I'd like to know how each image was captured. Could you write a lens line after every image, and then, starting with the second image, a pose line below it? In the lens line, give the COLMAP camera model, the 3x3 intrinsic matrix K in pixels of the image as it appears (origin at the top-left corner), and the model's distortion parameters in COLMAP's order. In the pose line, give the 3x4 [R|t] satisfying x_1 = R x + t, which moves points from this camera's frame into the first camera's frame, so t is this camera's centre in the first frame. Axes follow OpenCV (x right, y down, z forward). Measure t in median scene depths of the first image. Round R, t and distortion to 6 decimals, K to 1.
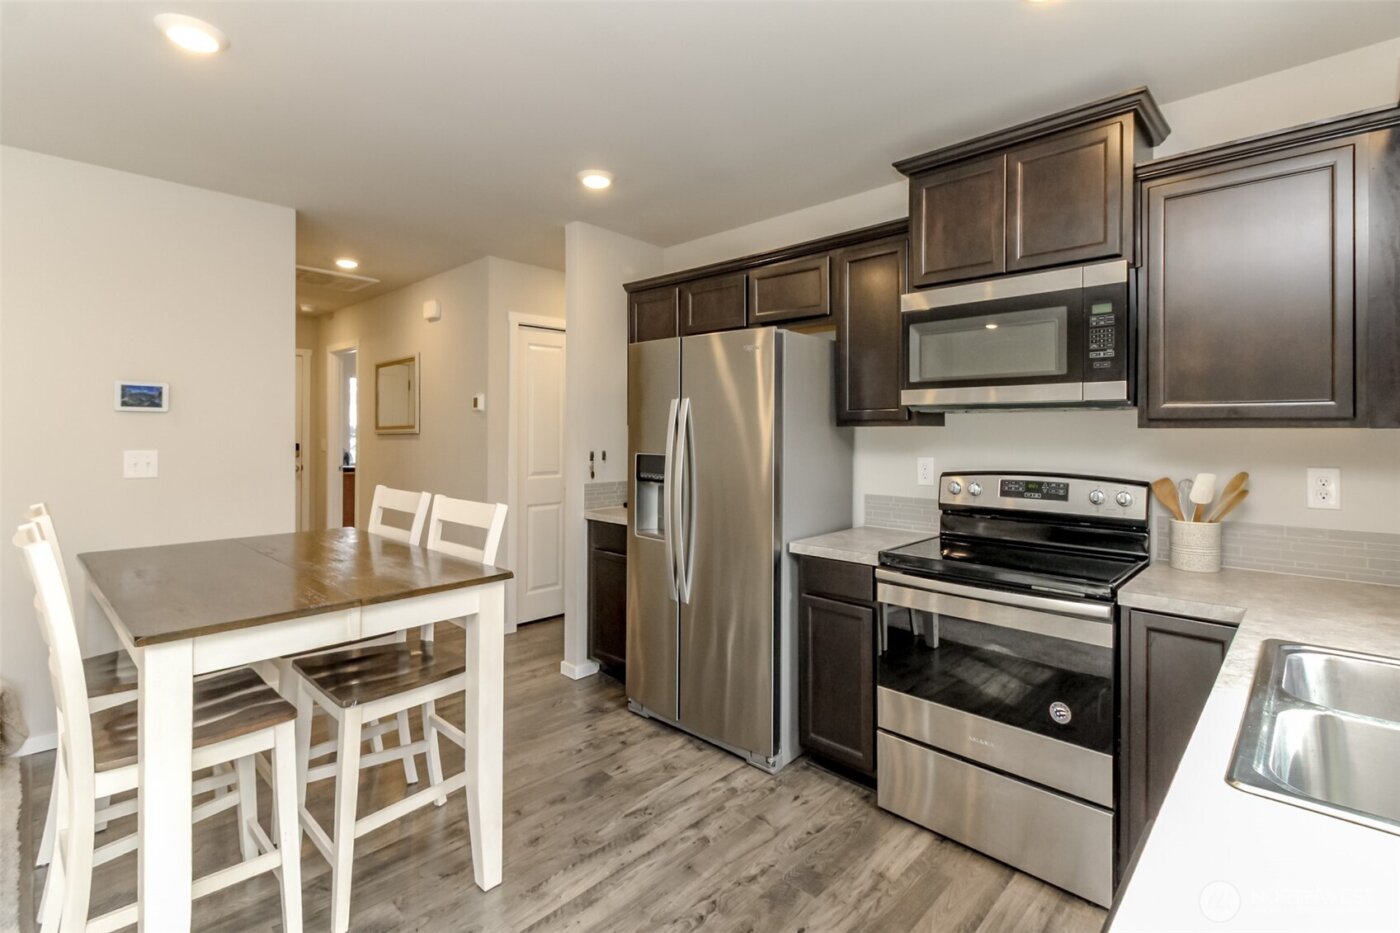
lens RADIAL K [[644.7, 0, 694.1], [0, 644.7, 431.0], [0, 0, 1]] dist [0.011627, -0.007547]
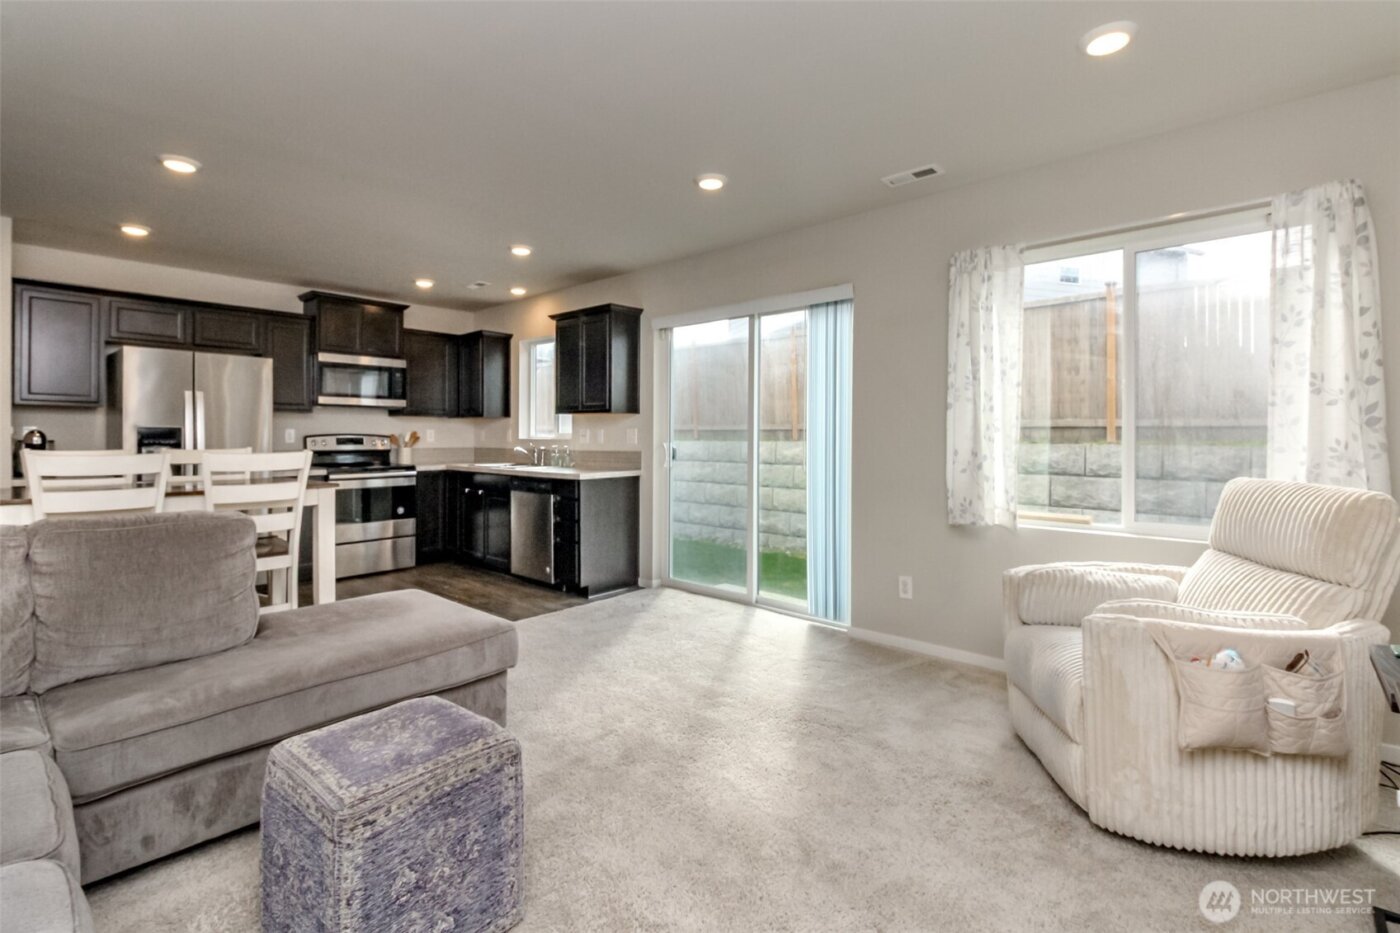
lens RADIAL K [[644.7, 0, 694.1], [0, 644.7, 431.0], [0, 0, 1]] dist [0.011627, -0.007547]
pose [[-0.027180, 0.003496, 0.999624, -1.992799], [-0.004719, 0.999982, -0.003625, 0.057973], [-0.999619, -0.004816, -0.027163, -0.222113]]
